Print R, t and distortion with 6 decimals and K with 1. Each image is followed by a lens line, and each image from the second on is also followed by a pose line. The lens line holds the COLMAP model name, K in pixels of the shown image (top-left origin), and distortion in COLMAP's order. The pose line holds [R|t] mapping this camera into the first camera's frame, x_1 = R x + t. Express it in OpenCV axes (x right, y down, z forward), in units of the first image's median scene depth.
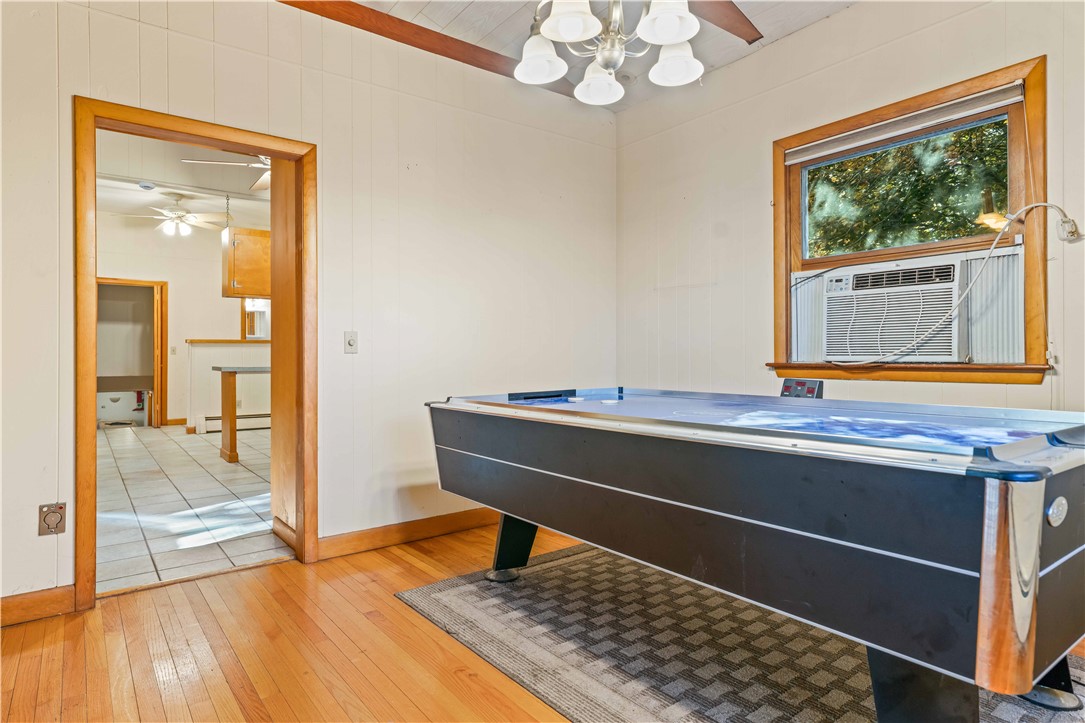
lens RADIAL K [[618.6, 0, 555.5], [0, 618.6, 347.8], [0, 0, 1]] dist [0.019378, 0.001151]
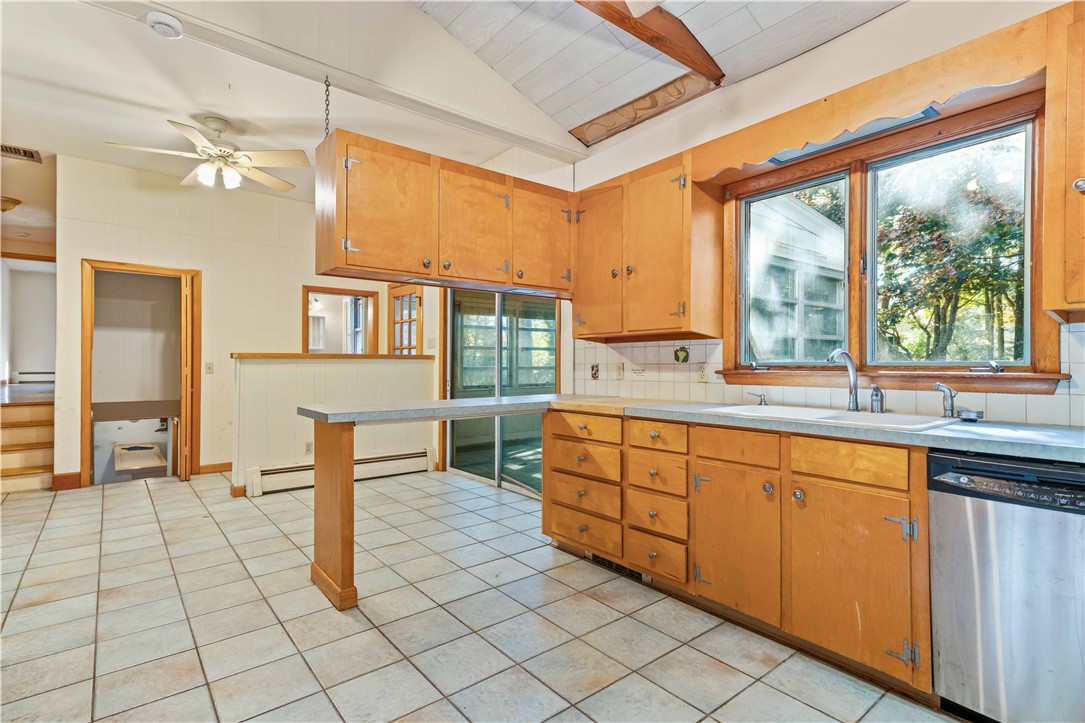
lens RADIAL K [[547.9, 0, 547.1], [0, 547.9, 356.6], [0, 0, 1]] dist [0.048960, 0.000978]
pose [[0.999954, 0.001081, 0.009527, -0.239522], [-0.001065, 0.999998, -0.001733, -0.008304], [-0.009529, 0.001723, 0.999953, 0.368532]]
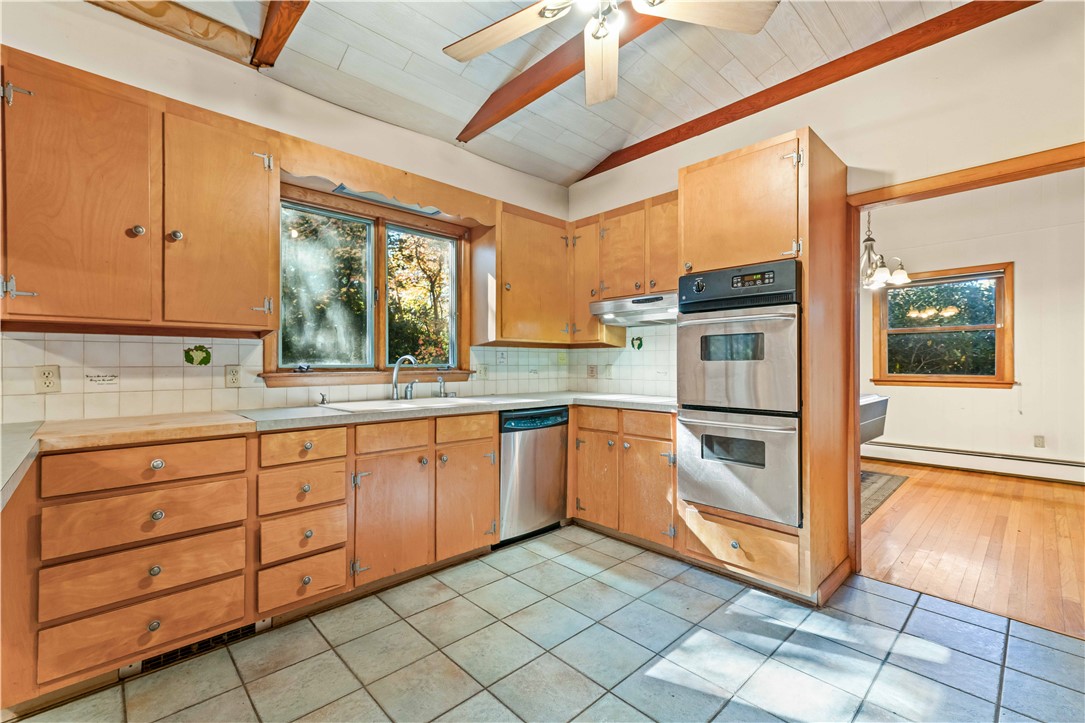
lens RADIAL K [[476.7, 0, 536.3], [0, 476.7, 360.5], [0, 0, 1]] dist [0.009420, 0.001997]
pose [[-0.104329, 0.012915, 0.994459, -0.396078], [-0.008721, 0.999865, -0.013900, -0.005858], [-0.994505, -0.010123, -0.104202, 0.550797]]
